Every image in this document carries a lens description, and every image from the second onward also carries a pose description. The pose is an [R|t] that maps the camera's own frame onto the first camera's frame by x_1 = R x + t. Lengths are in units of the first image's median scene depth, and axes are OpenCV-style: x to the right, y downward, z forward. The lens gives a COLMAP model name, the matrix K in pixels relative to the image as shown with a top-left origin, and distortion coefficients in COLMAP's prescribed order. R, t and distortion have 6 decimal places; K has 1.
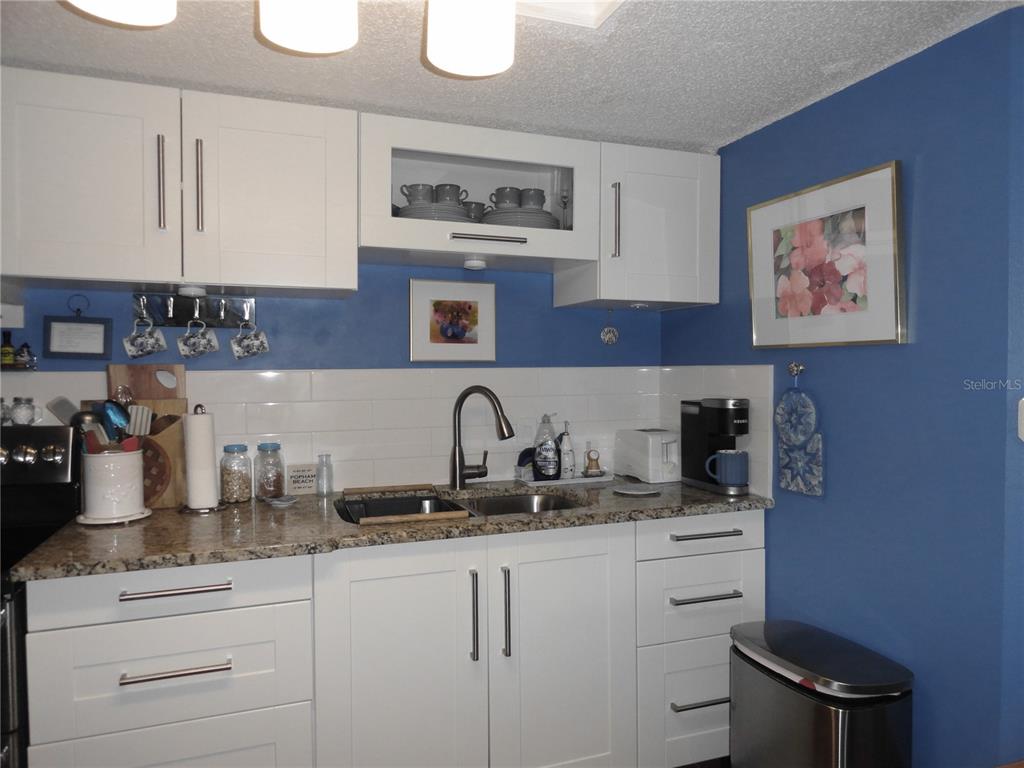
lens RADIAL K [[704.3, 0, 515.9], [0, 704.3, 385.2], [0, 0, 1]] dist [-0.003866, 0.008586]
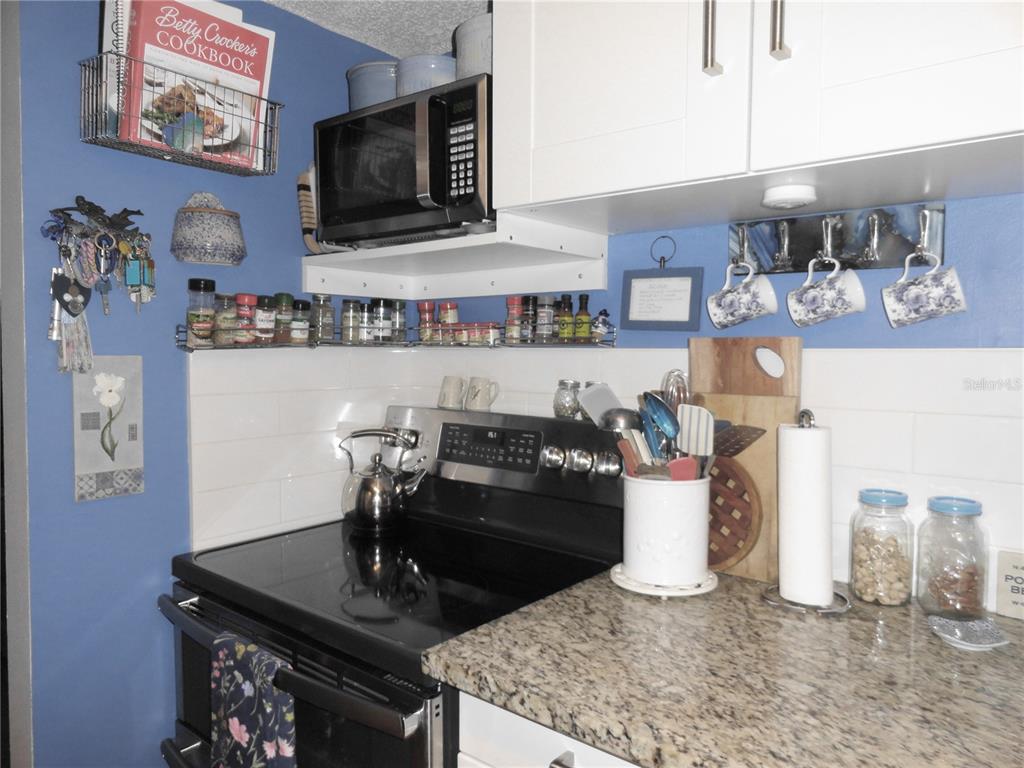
lens RADIAL K [[704.3, 0, 513.1], [0, 704.3, 385.9], [0, 0, 1]] dist [-0.003866, 0.008586]
pose [[0.512392, 0.049486, -0.857325, -0.101000], [-0.033190, 0.998734, 0.037811, -0.003734], [0.858110, 0.009081, 0.513385, 0.520713]]
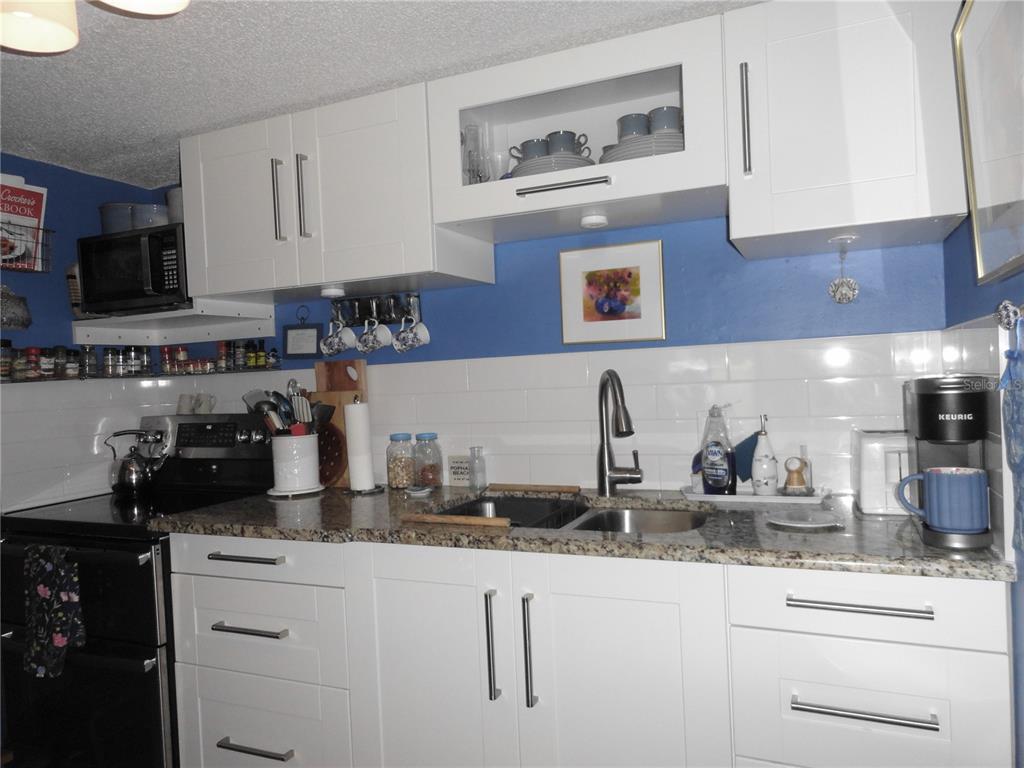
lens RADIAL K [[704.3, 0, 516.1], [0, 704.3, 388.0], [0, 0, 1]] dist [-0.003866, 0.008586]
pose [[0.721048, -0.017249, -0.692670, 0.478763], [0.021673, 0.999762, -0.002334, 0.023739], [0.692546, -0.013329, 0.721251, 0.376197]]
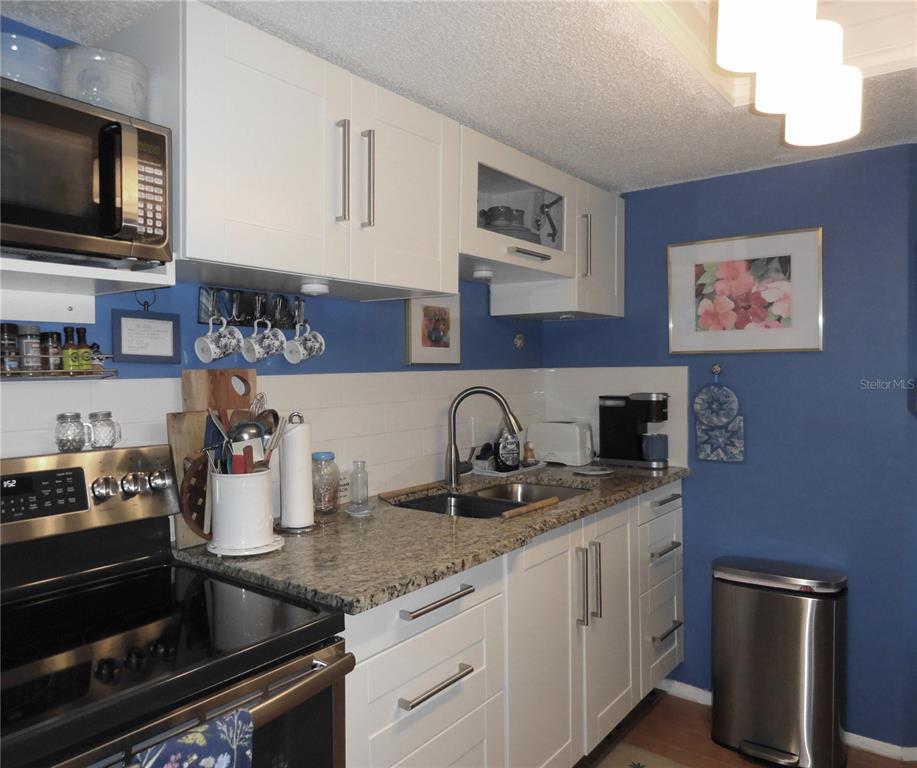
lens RADIAL K [[697.2, 0, 420.1], [0, 697.2, 388.4], [0, 0, 1]] dist [0.008774, 0.003714]
pose [[0.857842, -0.021021, 0.513484, -0.763804], [0.020974, 0.999763, 0.005889, -0.005748], [-0.513486, 0.005718, 0.858079, 0.143474]]
